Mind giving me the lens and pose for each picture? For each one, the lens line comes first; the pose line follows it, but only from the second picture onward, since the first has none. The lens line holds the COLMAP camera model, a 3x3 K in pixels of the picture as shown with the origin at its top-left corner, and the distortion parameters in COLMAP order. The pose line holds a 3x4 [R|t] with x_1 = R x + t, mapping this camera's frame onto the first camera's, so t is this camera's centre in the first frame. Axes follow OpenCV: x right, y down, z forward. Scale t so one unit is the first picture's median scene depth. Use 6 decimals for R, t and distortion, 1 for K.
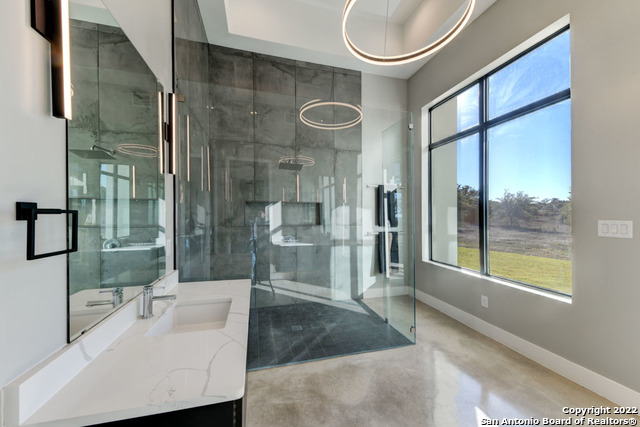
lens RADIAL K [[232.7, 0, 320.0], [0, 232.7, 213.5], [0, 0, 1]] dist [0.000211, 0.000018]
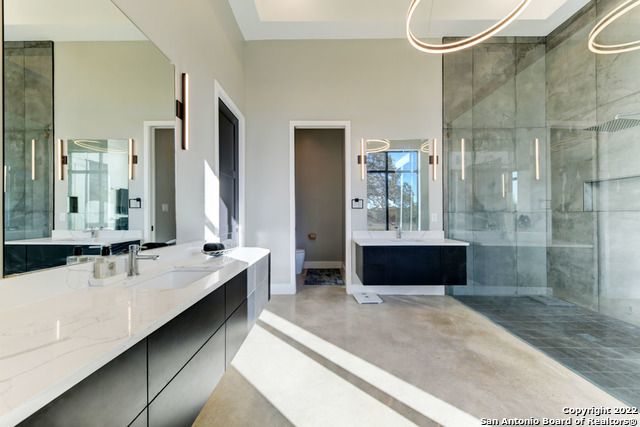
lens RADIAL K [[232.7, 0, 320.0], [0, 232.7, 213.5], [0, 0, 1]] dist [0.000211, 0.000018]
pose [[-0.263954, -0.023152, -0.964257, 1.035299], [0.003575, 0.999682, -0.024981, 0.108818], [0.964529, -0.010041, -0.263787, 0.399029]]
